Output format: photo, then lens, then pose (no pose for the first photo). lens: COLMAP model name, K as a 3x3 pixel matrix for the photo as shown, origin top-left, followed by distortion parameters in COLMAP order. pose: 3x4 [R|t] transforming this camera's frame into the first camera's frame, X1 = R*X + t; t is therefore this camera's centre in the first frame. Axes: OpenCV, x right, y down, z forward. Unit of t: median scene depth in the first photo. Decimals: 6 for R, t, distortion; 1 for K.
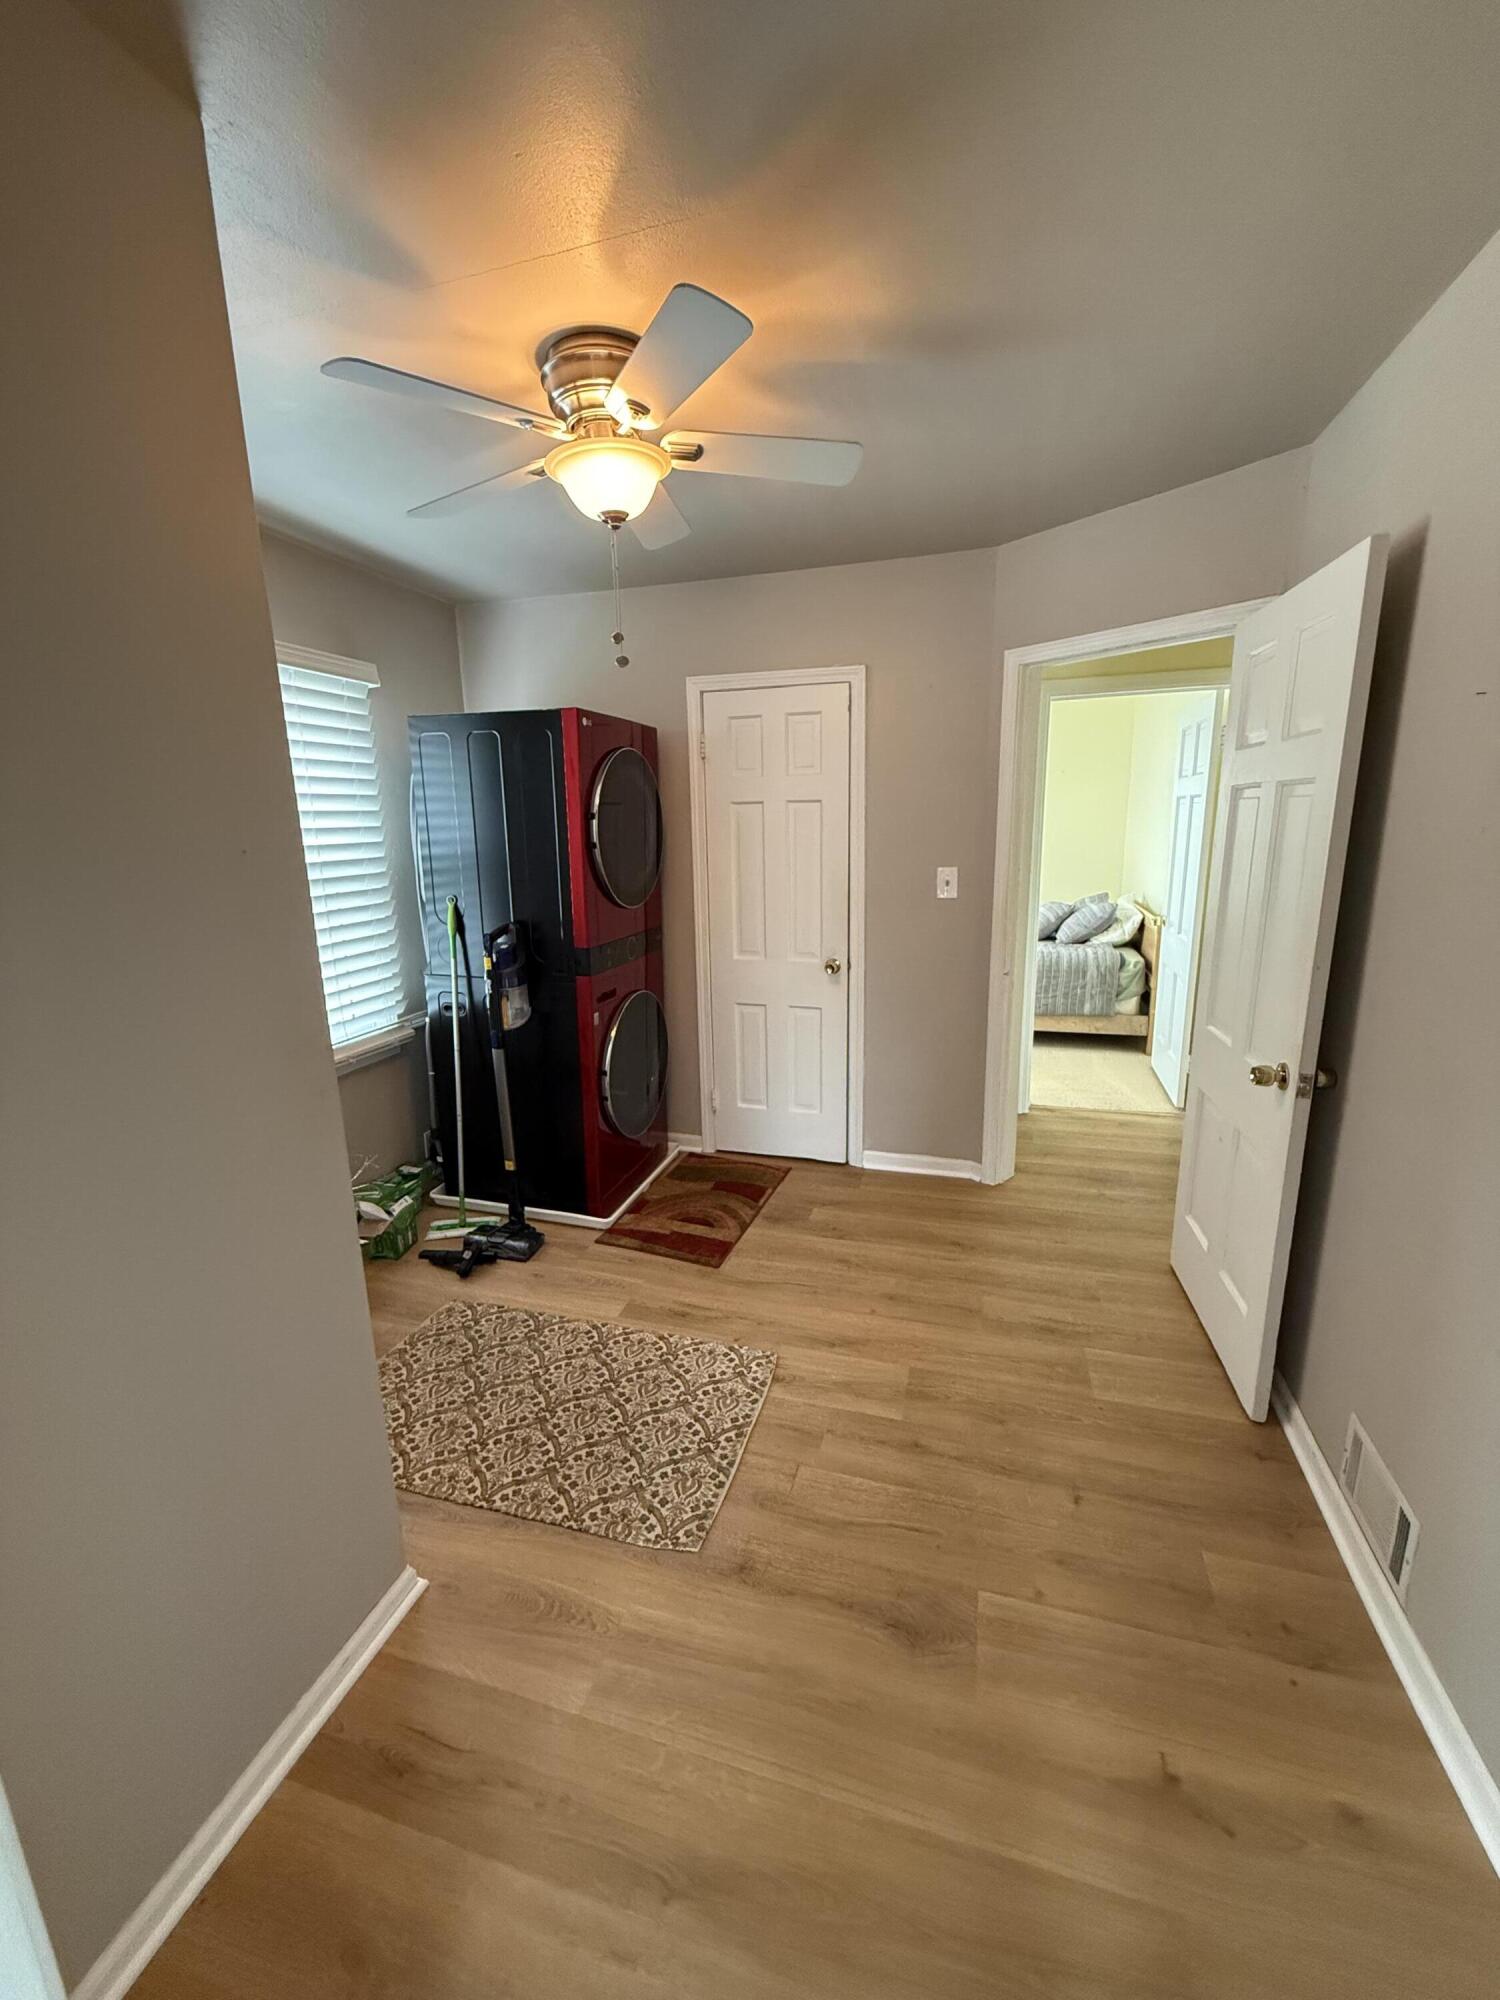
lens RADIAL K [[795.7, 0, 750.0], [0, 795.7, 1000.0], [0, 0, 1]] dist [0.000769, -0.000110]
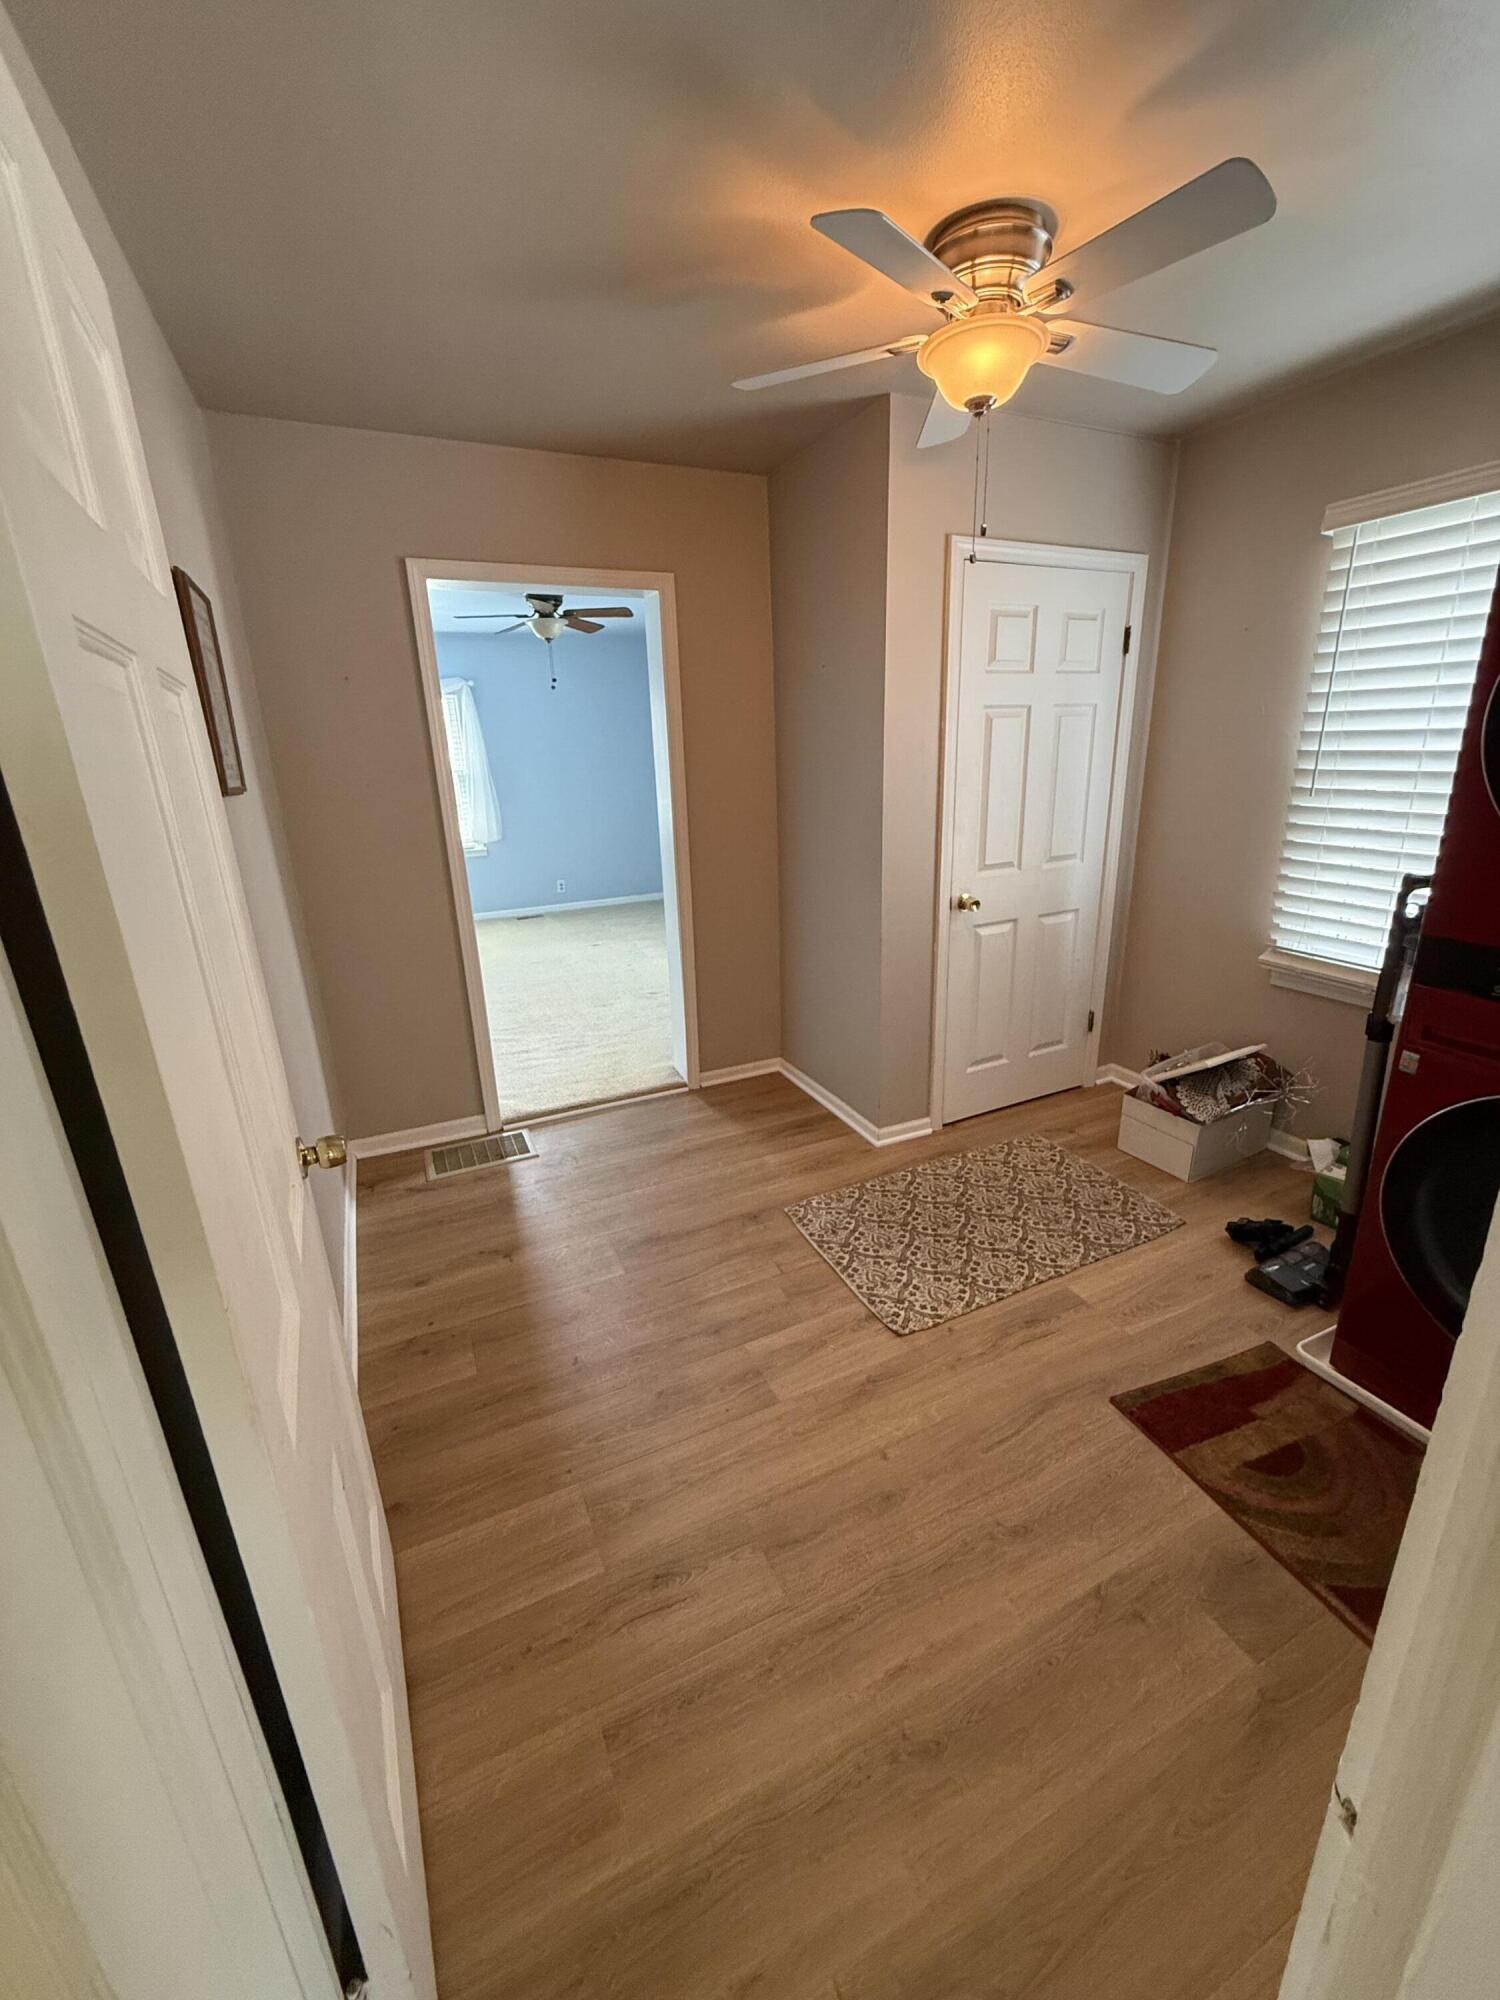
lens RADIAL K [[795.7, 0, 750.0], [0, 795.7, 1000.0], [0, 0, 1]] dist [0.000769, -0.000110]
pose [[-0.754647, 0.242185, -0.609799, 0.677906], [-0.096428, 0.878357, 0.468178, -0.320637], [0.649007, 0.412110, -0.639496, 1.438749]]
